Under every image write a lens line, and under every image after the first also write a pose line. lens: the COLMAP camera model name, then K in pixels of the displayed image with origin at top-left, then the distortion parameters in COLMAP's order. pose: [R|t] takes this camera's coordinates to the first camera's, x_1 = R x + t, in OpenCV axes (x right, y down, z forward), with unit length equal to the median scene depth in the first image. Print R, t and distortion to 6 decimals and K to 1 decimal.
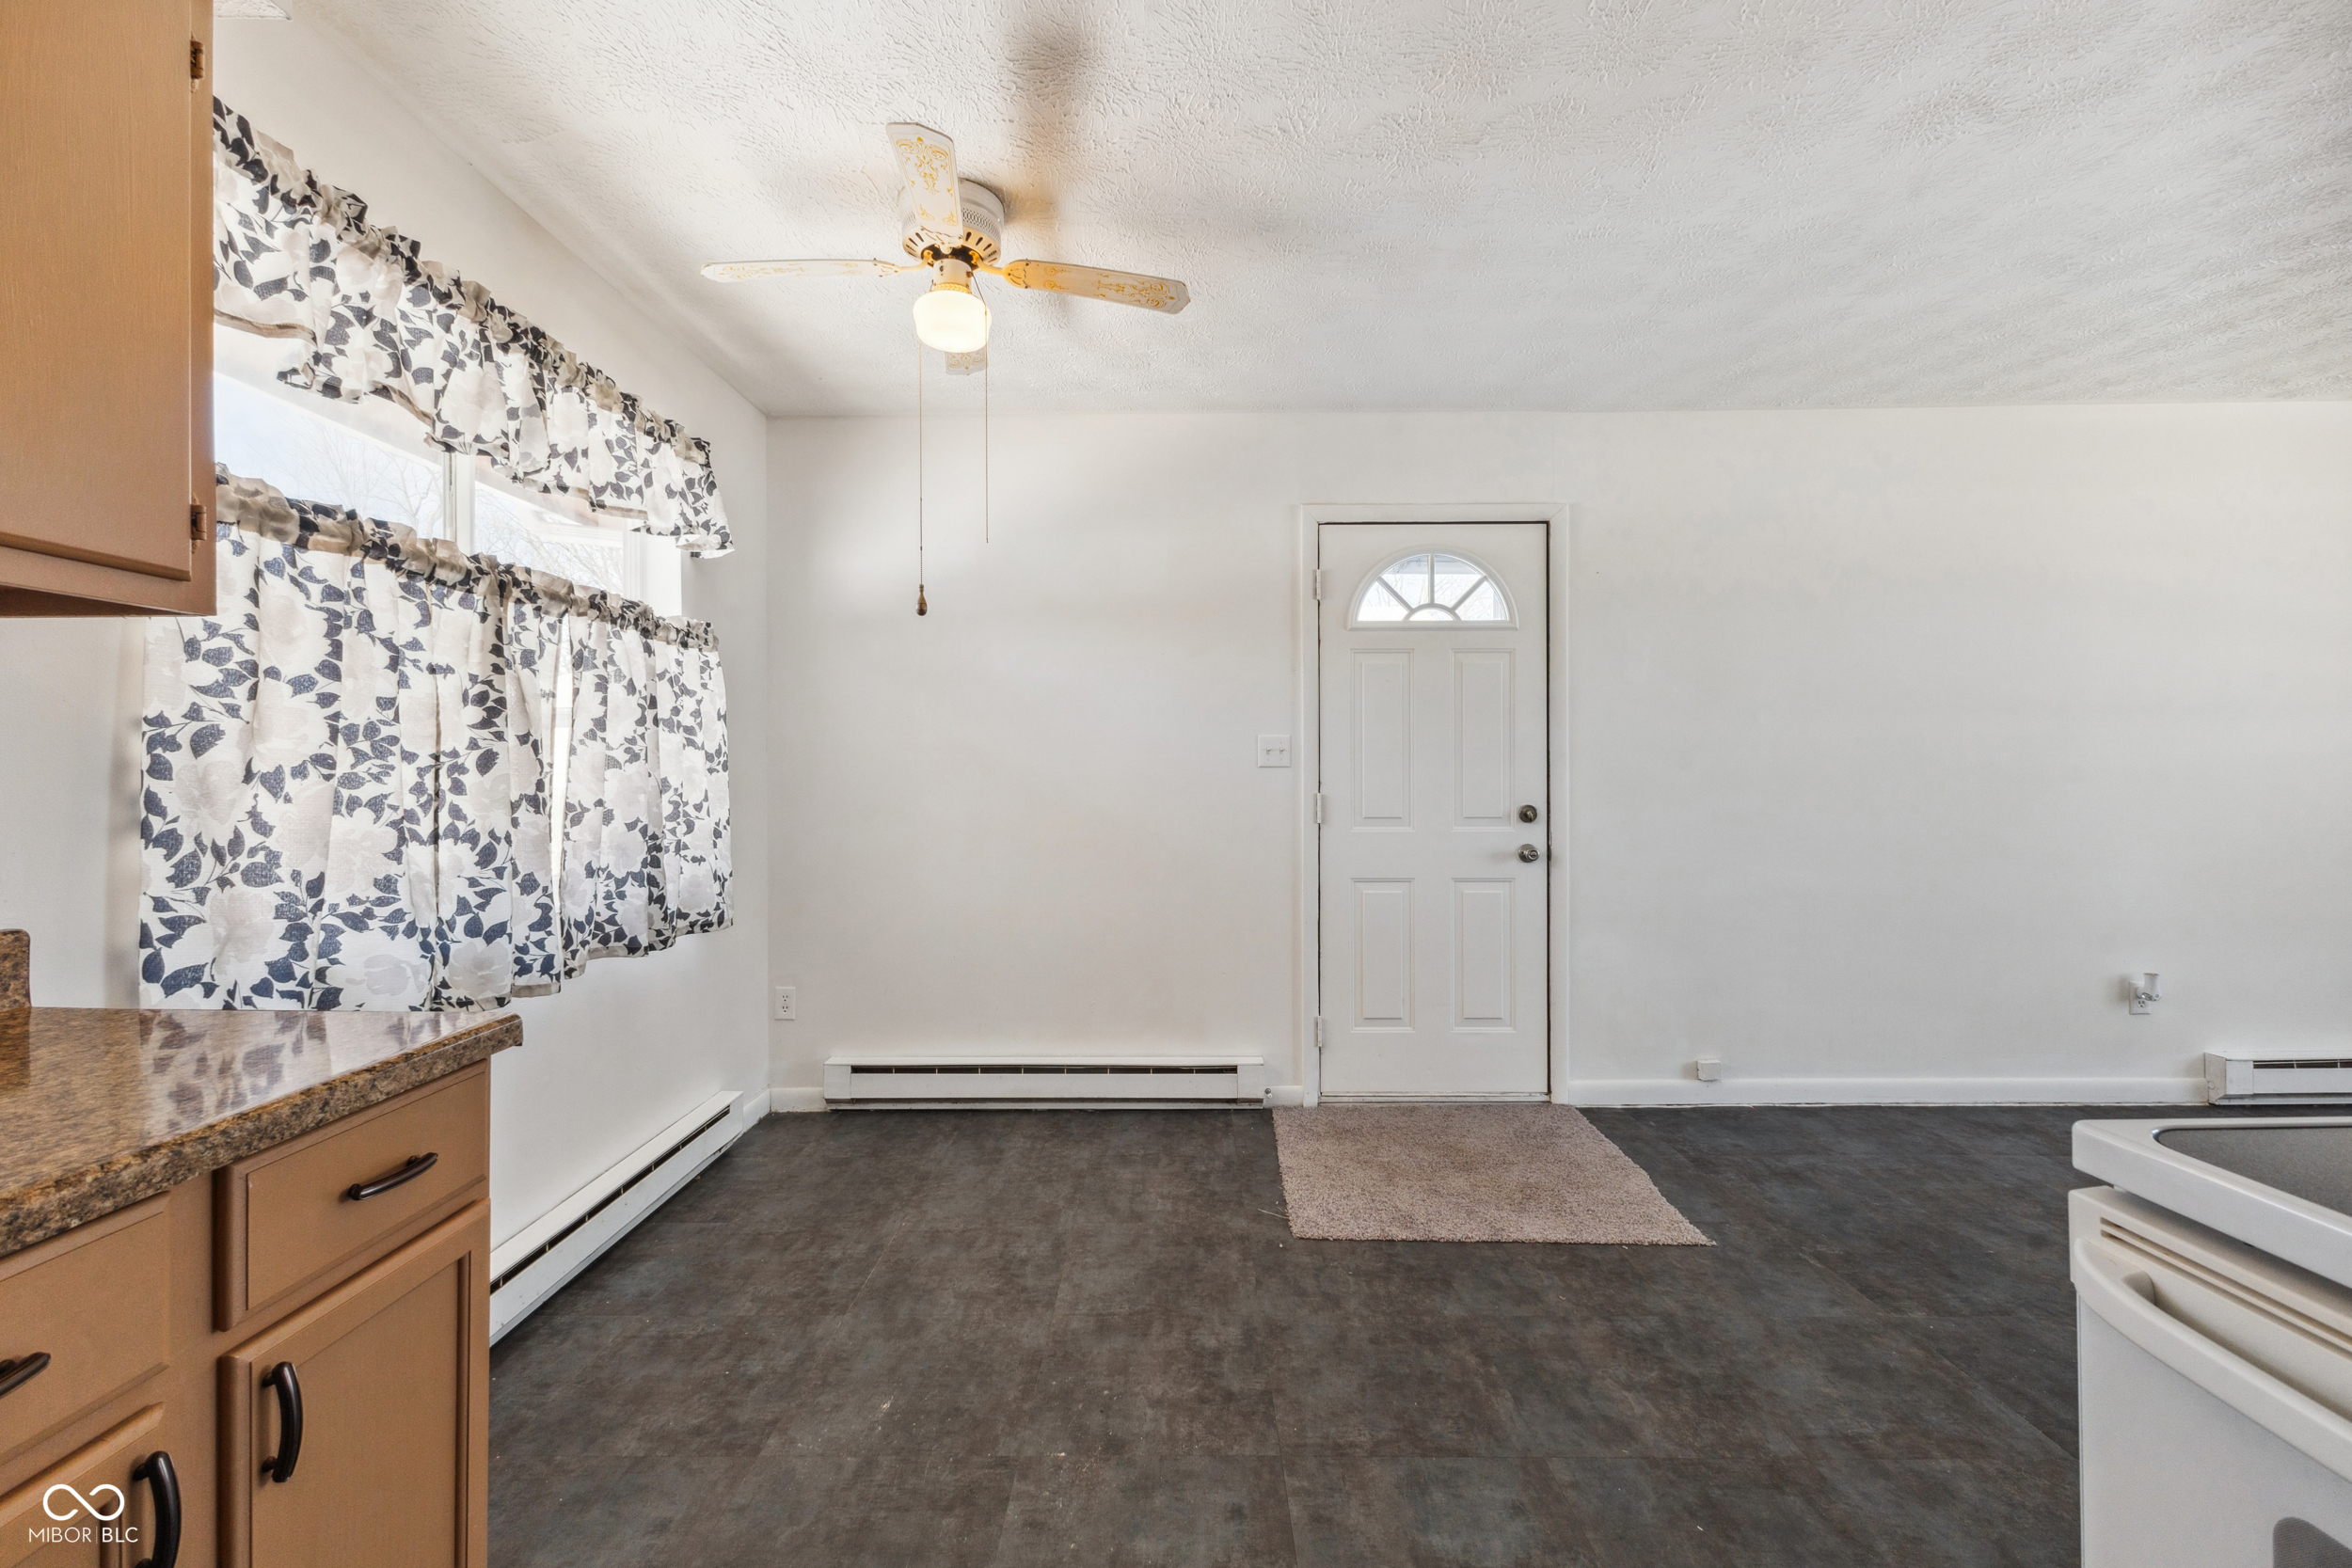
lens RADIAL K [[1038.0, 0, 1166.3], [0, 1038.0, 785.8], [0, 0, 1]] dist [0.012935, -0.000084]
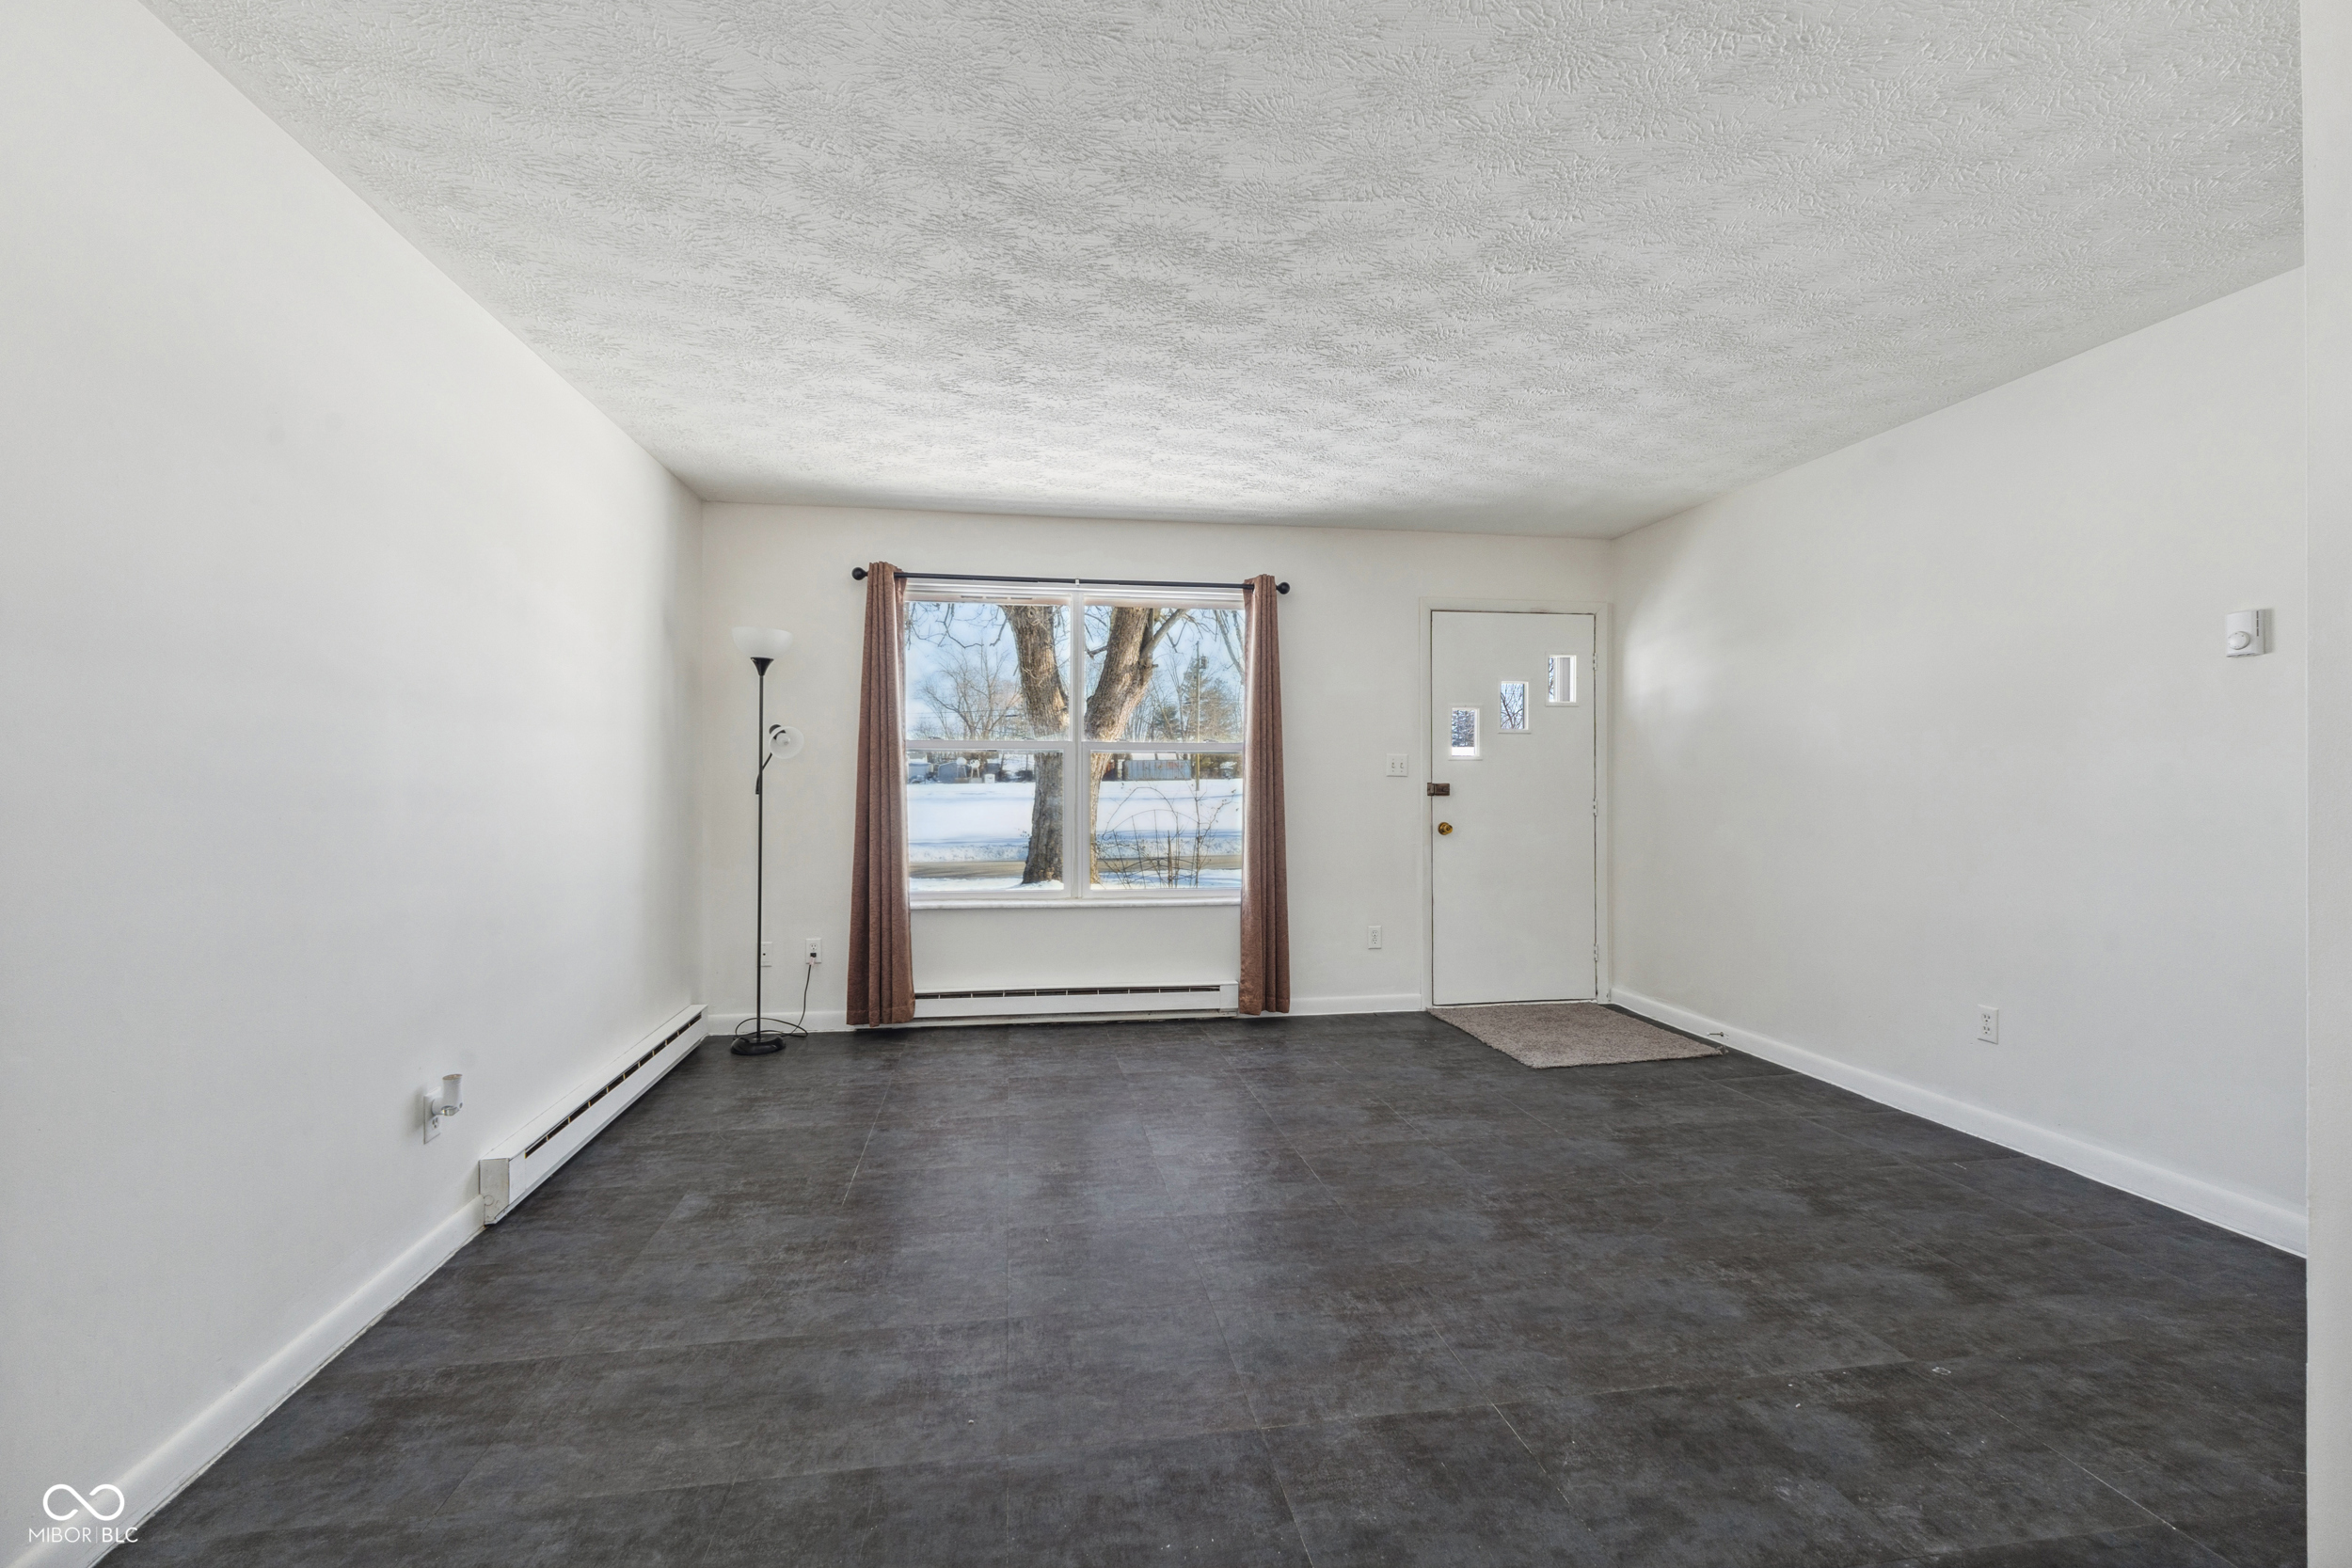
lens RADIAL K [[1025.7, 0, 1152.0], [0, 1025.7, 790.2], [0, 0, 1]] dist [0.007924, -0.000490]
pose [[-0.143741, -0.004868, 0.989603, 0.297801], [0.011932, 0.999907, 0.006652, -0.017734], [-0.989543, 0.012764, -0.143669, 0.989418]]
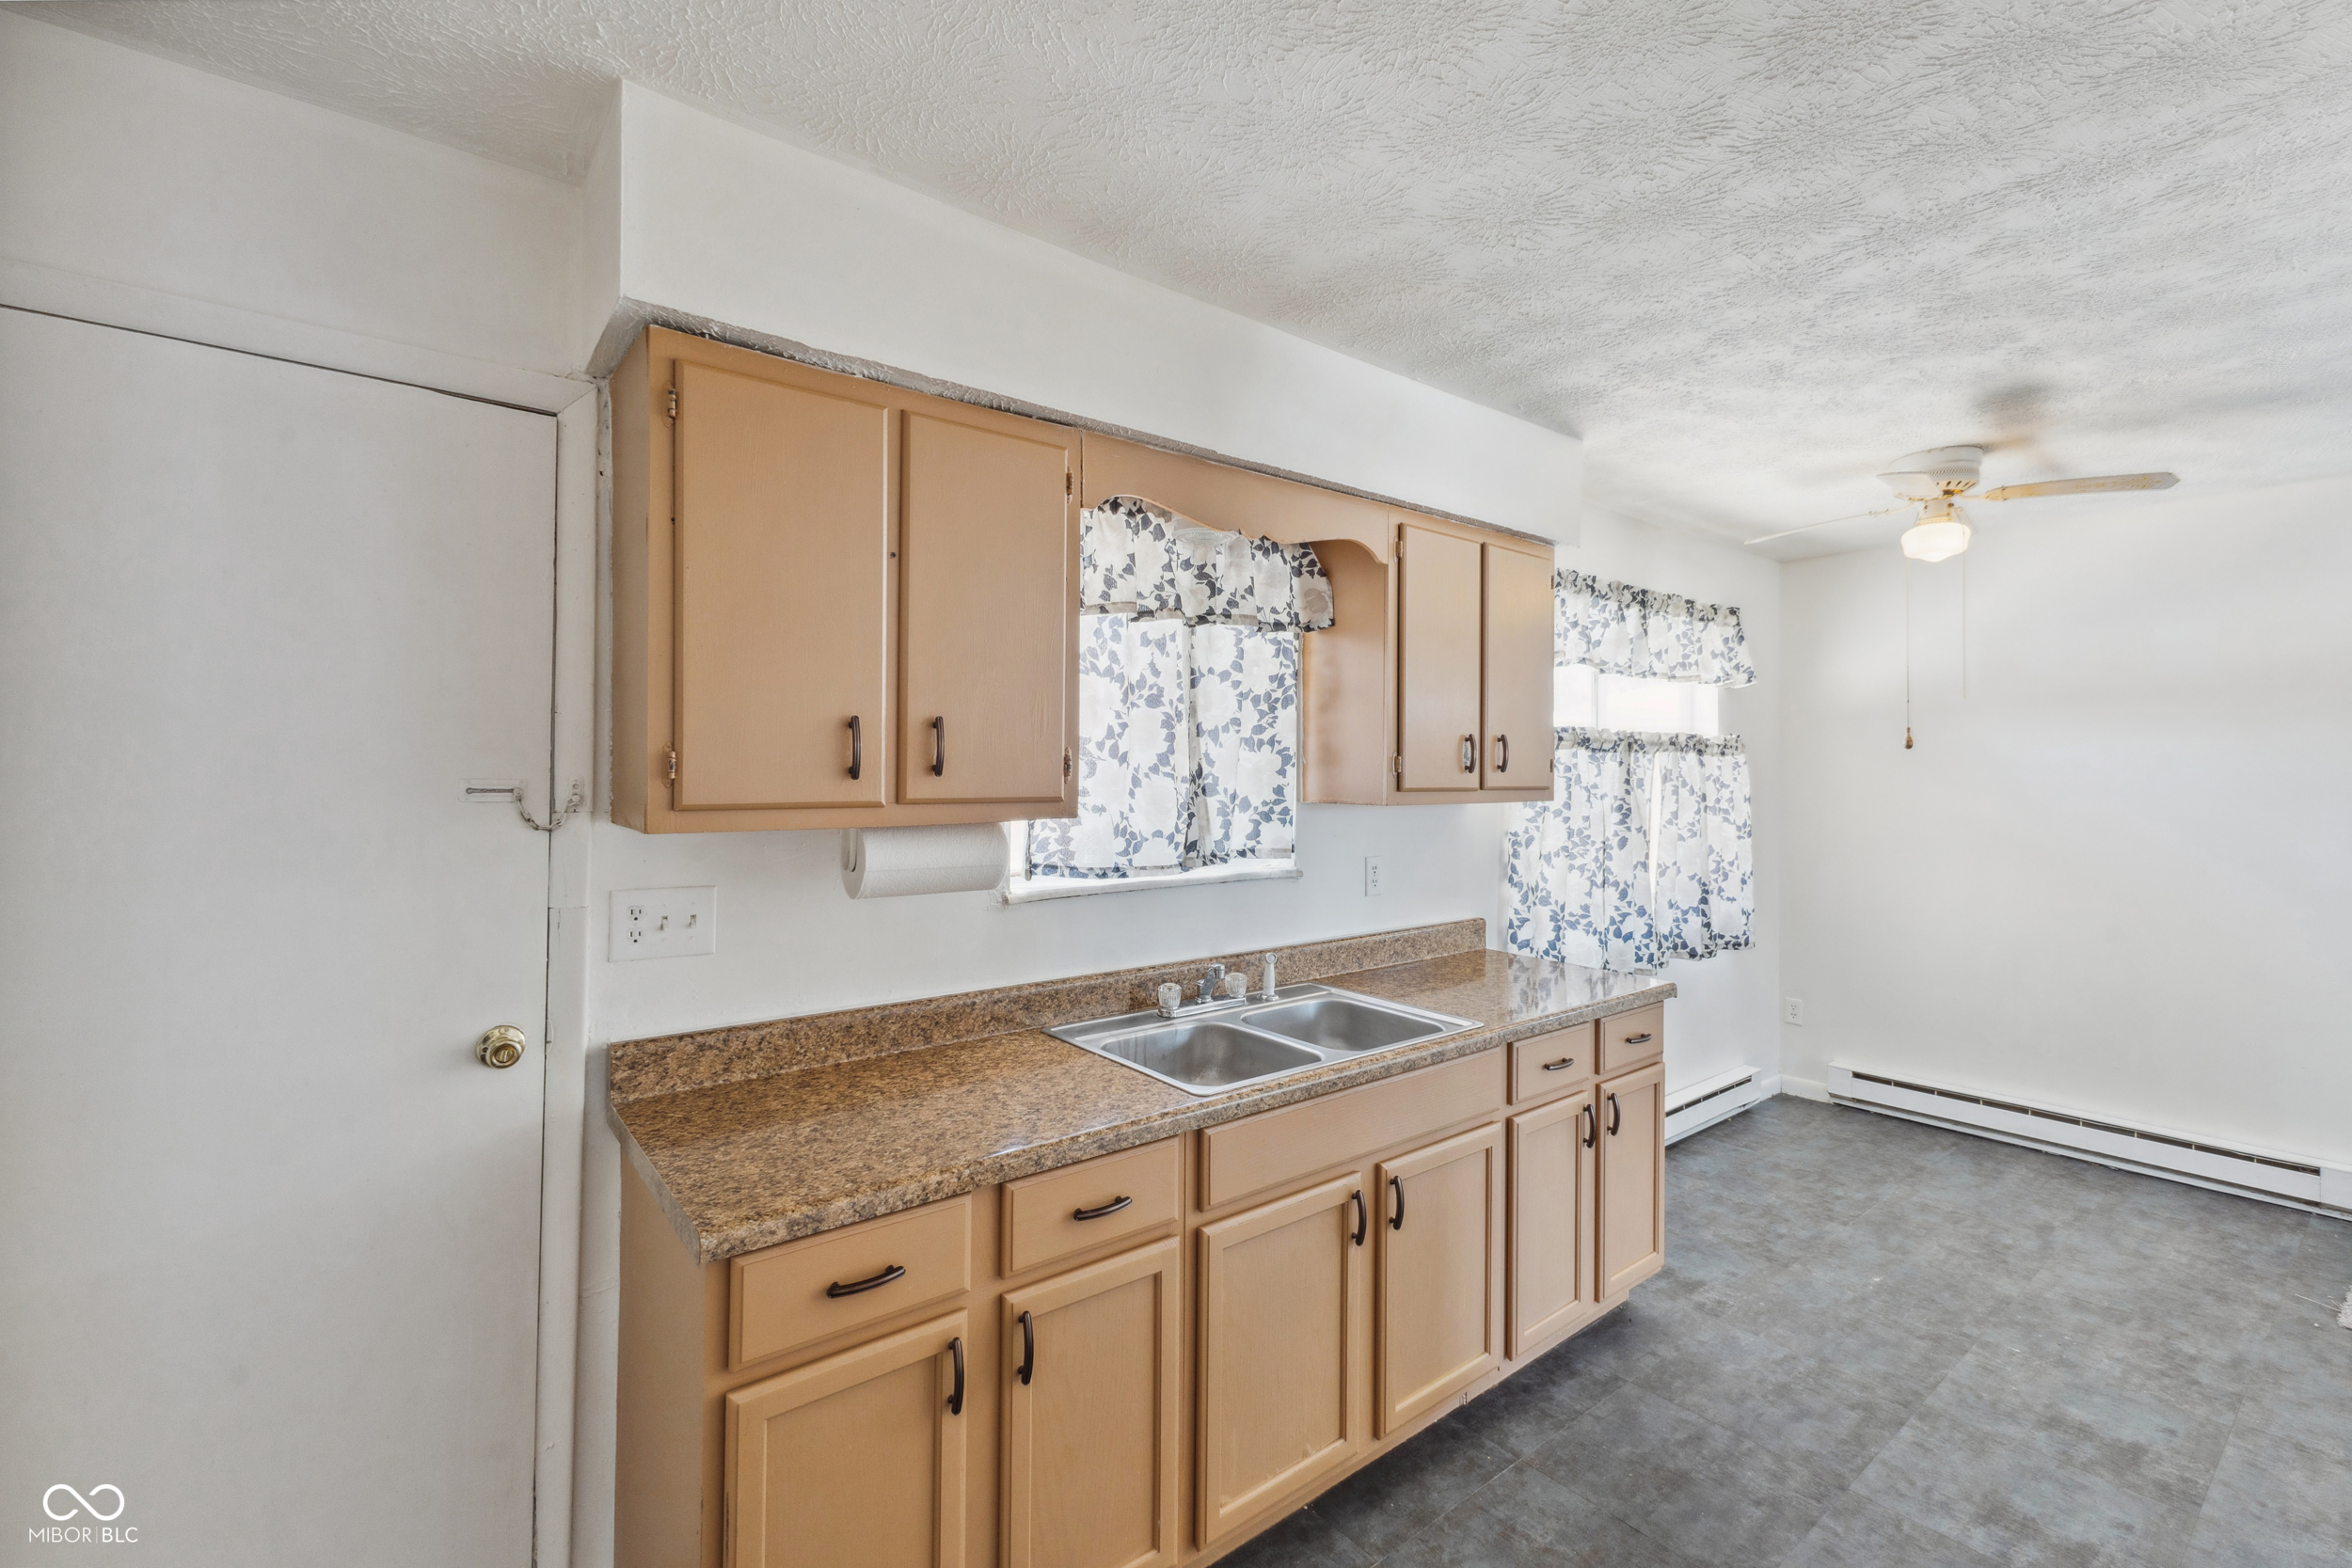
lens RADIAL K [[1013.2, 0, 1171.1], [0, 1013.2, 753.6], [0, 0, 1]] dist [0.007133, -0.000326]
pose [[0.630153, -0.007205, -0.776437, 0.215930], [-0.018539, 0.999532, -0.024321, -0.110995], [0.776249, 0.029721, 0.629725, -0.679197]]
